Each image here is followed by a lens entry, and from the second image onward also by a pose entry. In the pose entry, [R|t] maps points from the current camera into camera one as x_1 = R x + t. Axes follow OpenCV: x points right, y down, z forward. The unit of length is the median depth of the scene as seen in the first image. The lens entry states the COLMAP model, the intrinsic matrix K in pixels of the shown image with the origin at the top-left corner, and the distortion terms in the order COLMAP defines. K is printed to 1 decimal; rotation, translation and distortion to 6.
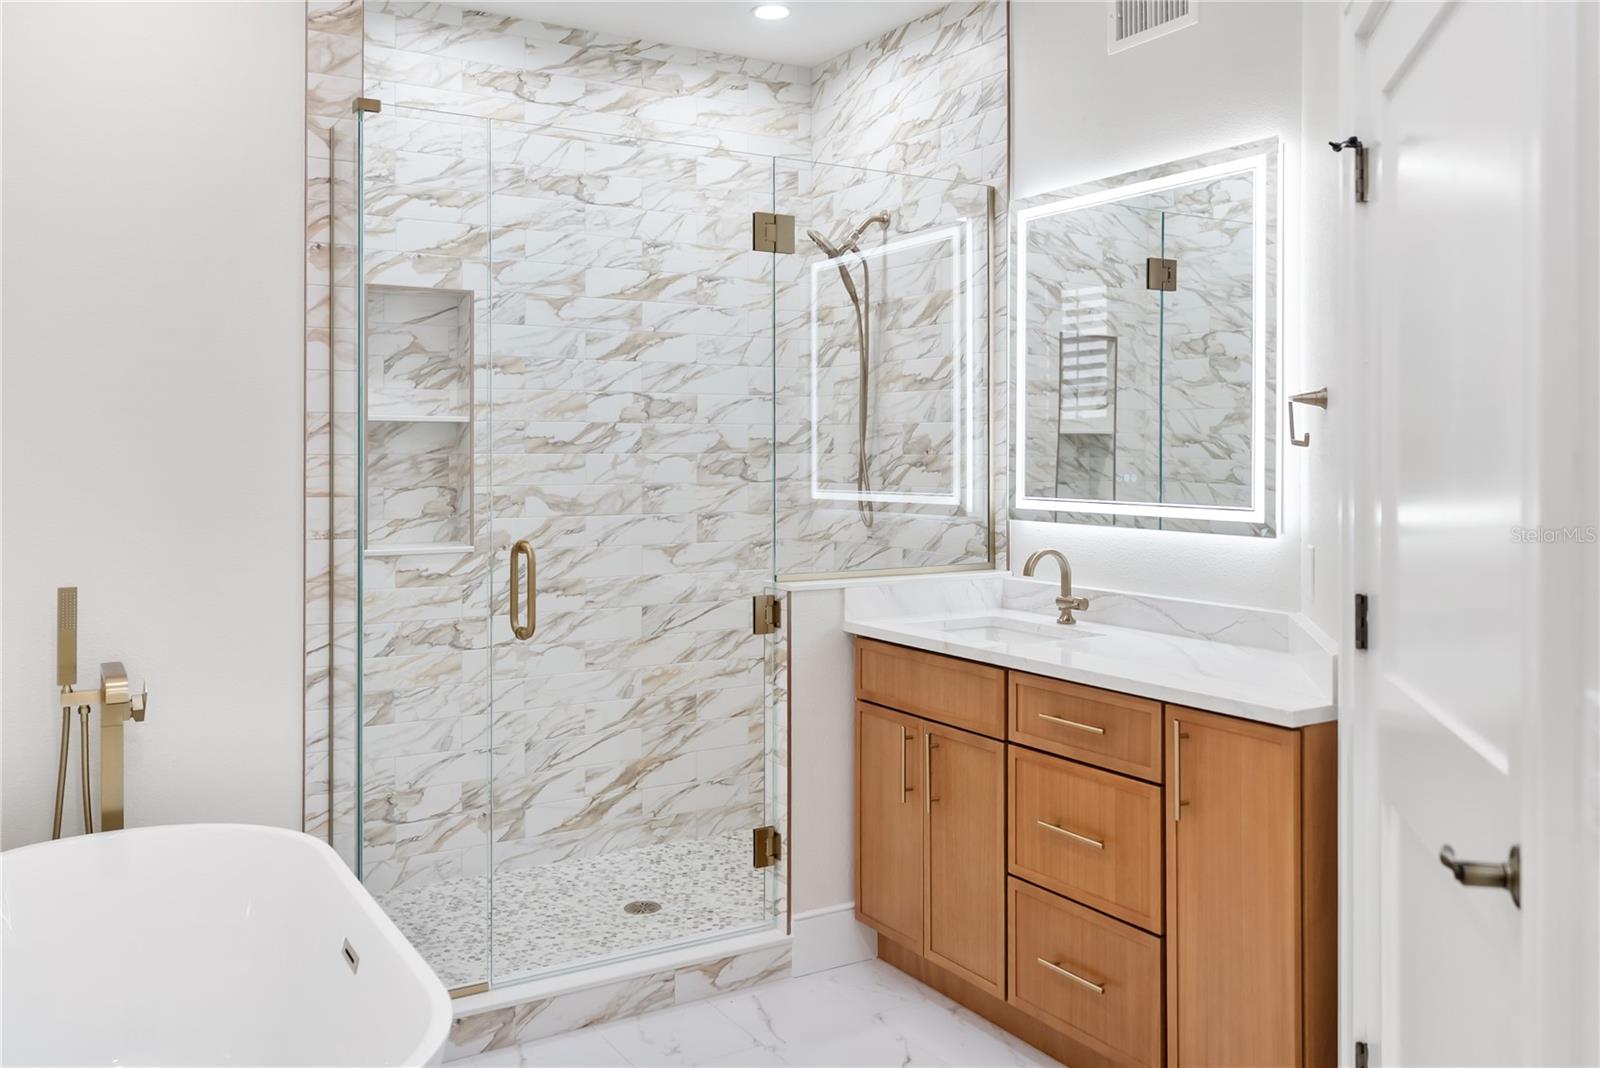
lens RADIAL K [[1301.4, 0, 801.0], [0, 1301.4, 442.1], [0, 0, 1]] dist [0.008678, -0.017419]
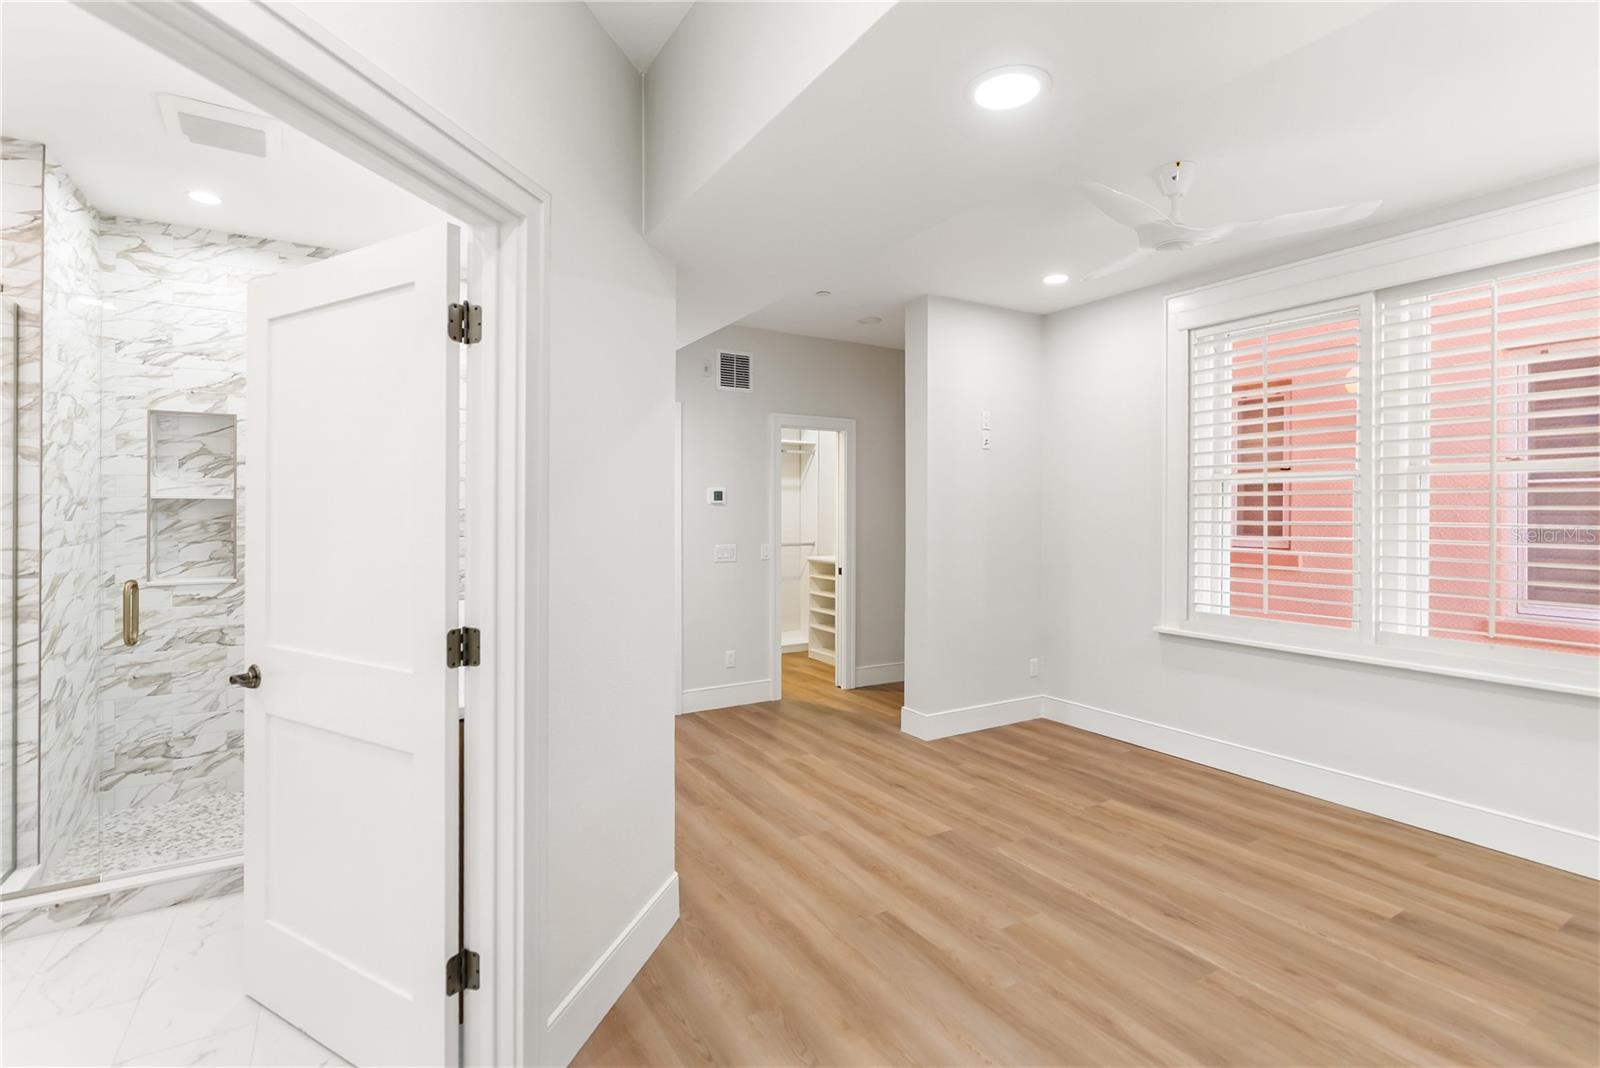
lens RADIAL K [[745.9, 0, 798.2], [0, 745.9, 506.6], [0, 0, 1]] dist [-0.012146, 0.003382]
pose [[0.999938, 0.000442, 0.011114, 0.424005], [-0.000440, 1.000000, -0.000180, -0.006953], [-0.011114, 0.000175, 0.999938, 0.112622]]
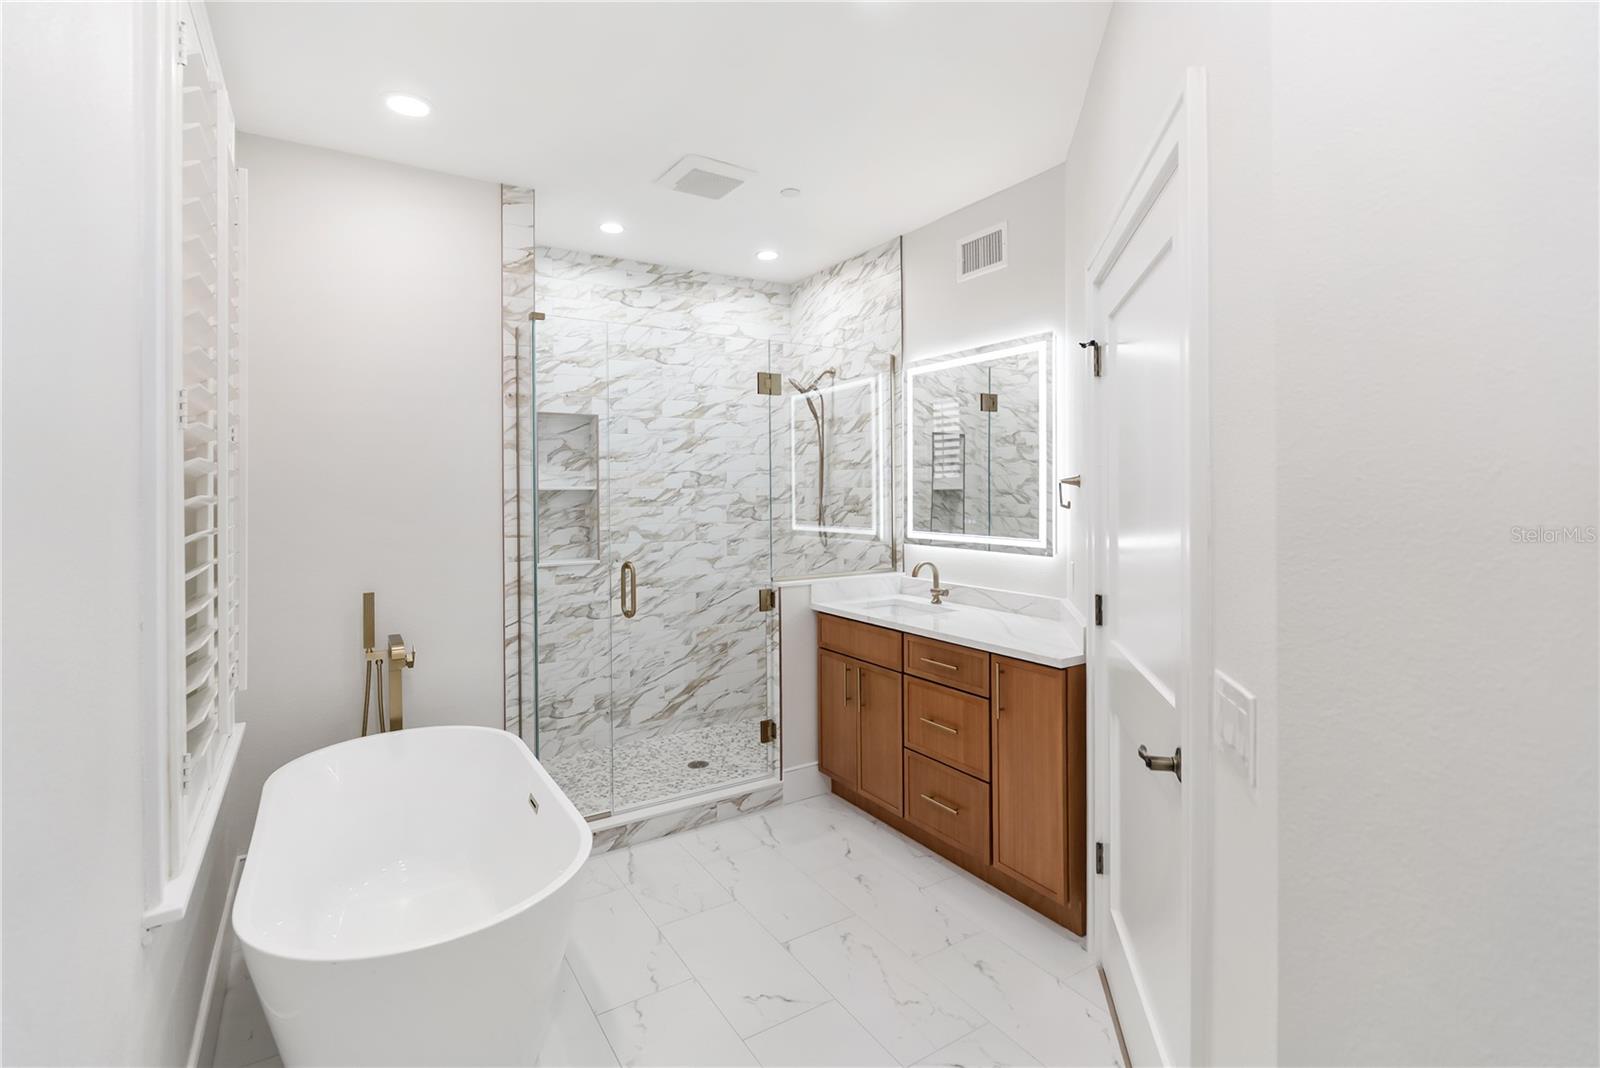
lens RADIAL K [[745.9, 0, 801.2], [0, 745.9, 489.4], [0, 0, 1]] dist [-0.012146, 0.003382]
pose [[0.999771, -0.007719, 0.019954, 0.000745], [0.007594, 0.999951, 0.006340, -0.020821], [-0.020002, -0.006187, 0.999781, -0.008878]]
